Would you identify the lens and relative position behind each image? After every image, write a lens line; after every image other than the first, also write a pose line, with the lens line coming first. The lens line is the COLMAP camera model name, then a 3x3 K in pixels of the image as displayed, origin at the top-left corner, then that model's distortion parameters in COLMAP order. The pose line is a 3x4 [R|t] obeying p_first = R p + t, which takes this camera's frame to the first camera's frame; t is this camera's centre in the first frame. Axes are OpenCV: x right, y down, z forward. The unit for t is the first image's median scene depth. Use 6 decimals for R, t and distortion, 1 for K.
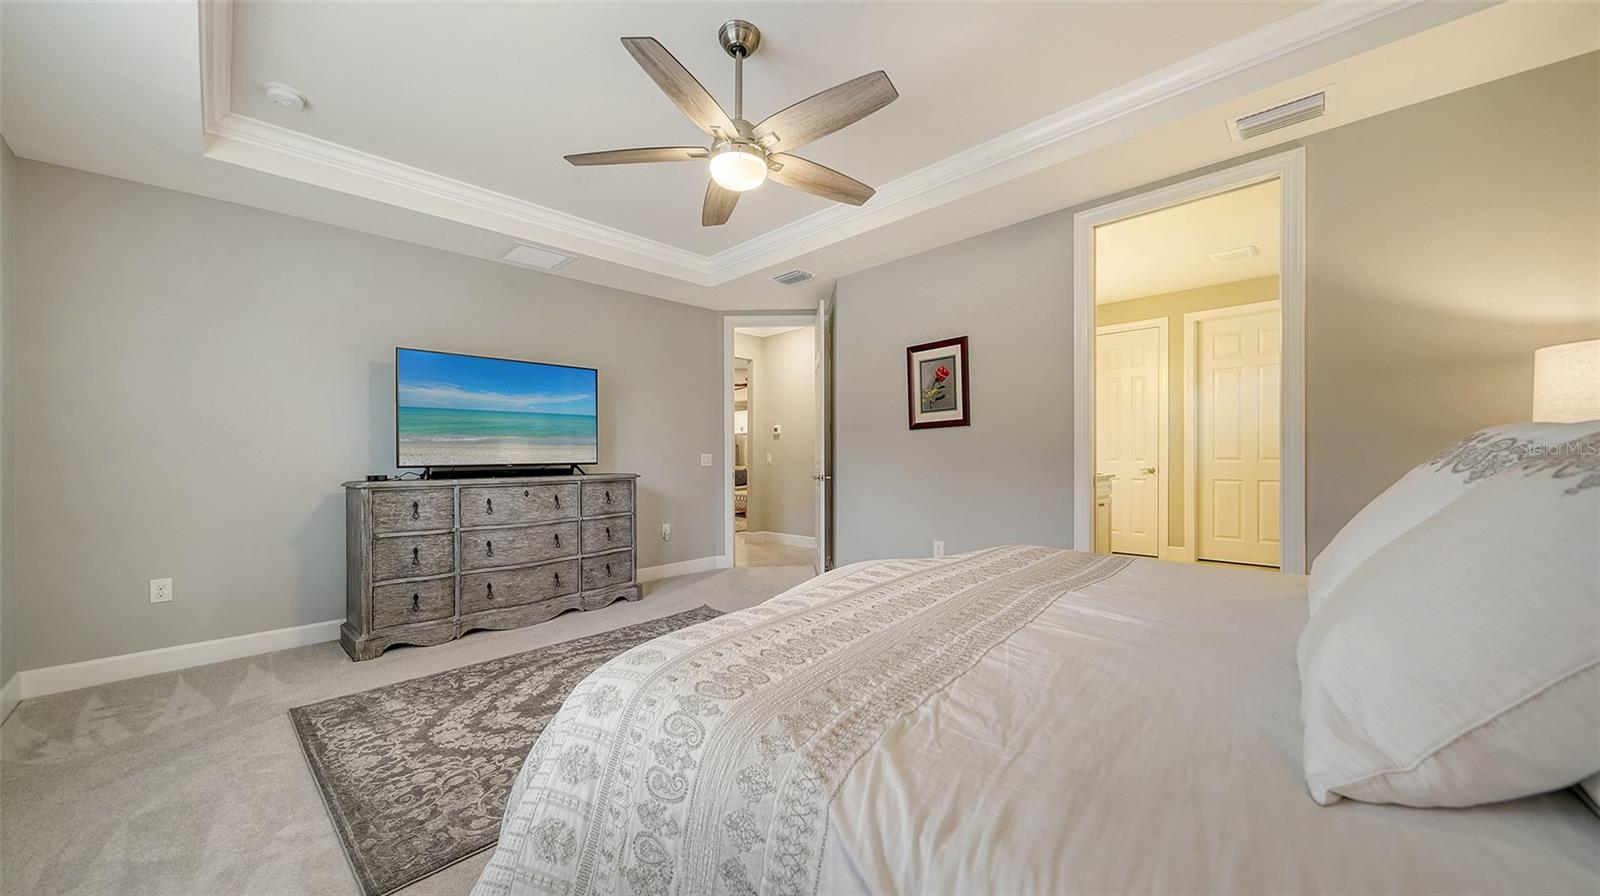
lens RADIAL K [[558.5, 0, 807.6], [0, 558.5, 458.6], [0, 0, 1]] dist [-0.000420, -0.000417]
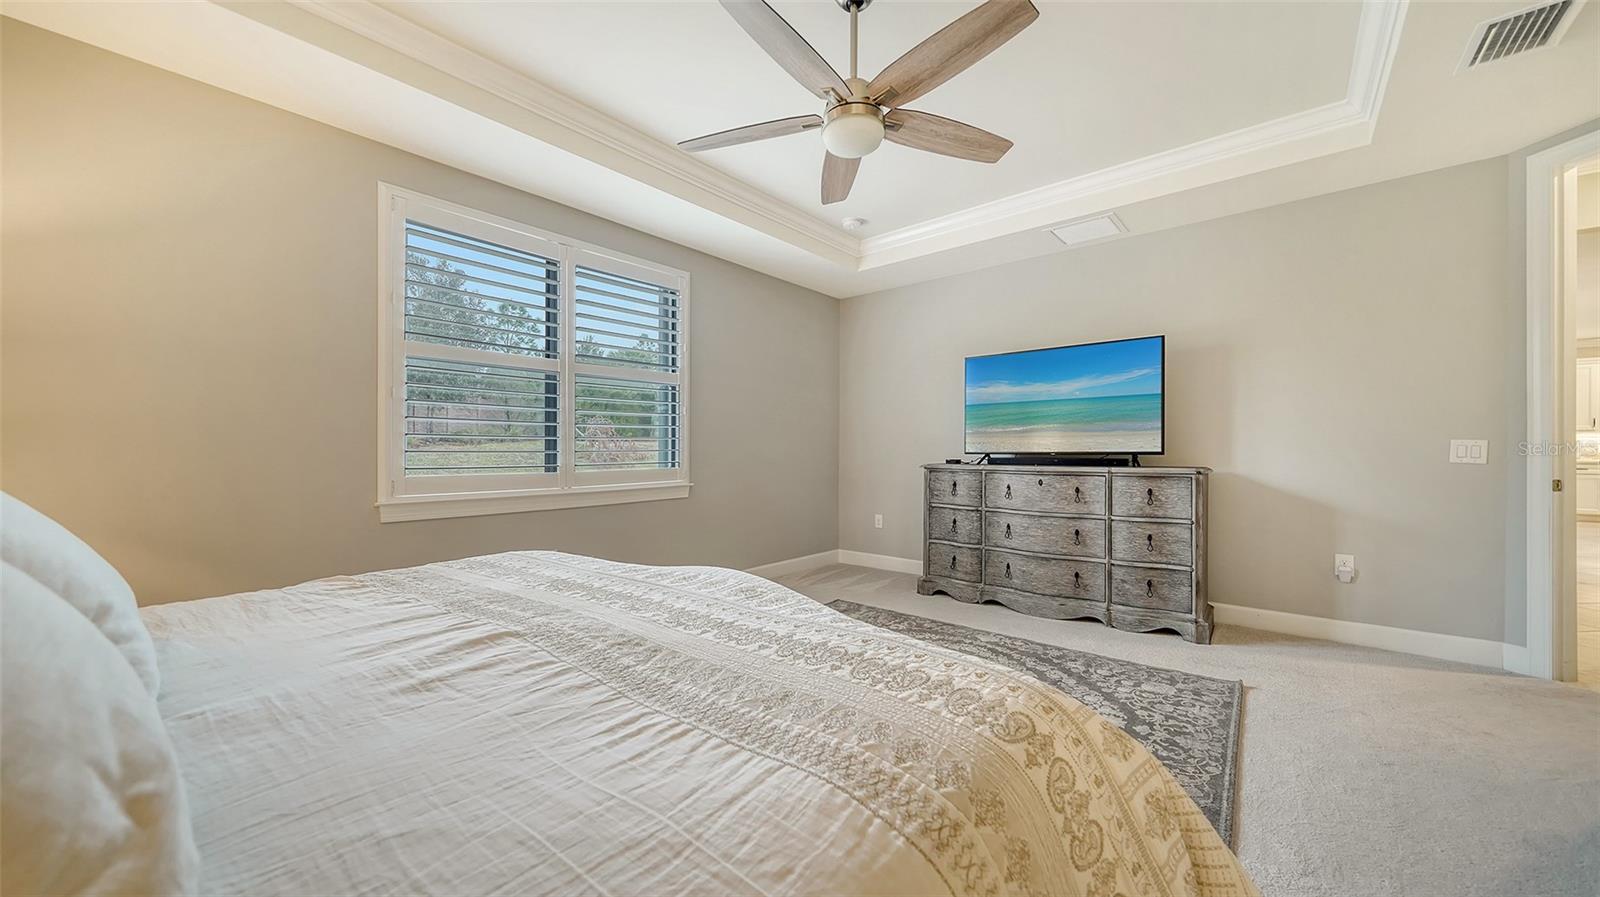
lens RADIAL K [[558.5, 0, 797.5], [0, 558.5, 442.9], [0, 0, 1]] dist [-0.000420, -0.000417]
pose [[0.050083, -0.004175, -0.998736, 0.467568], [-0.002927, 0.999986, -0.004327, -0.001729], [0.998741, 0.003140, 0.050070, 0.527070]]
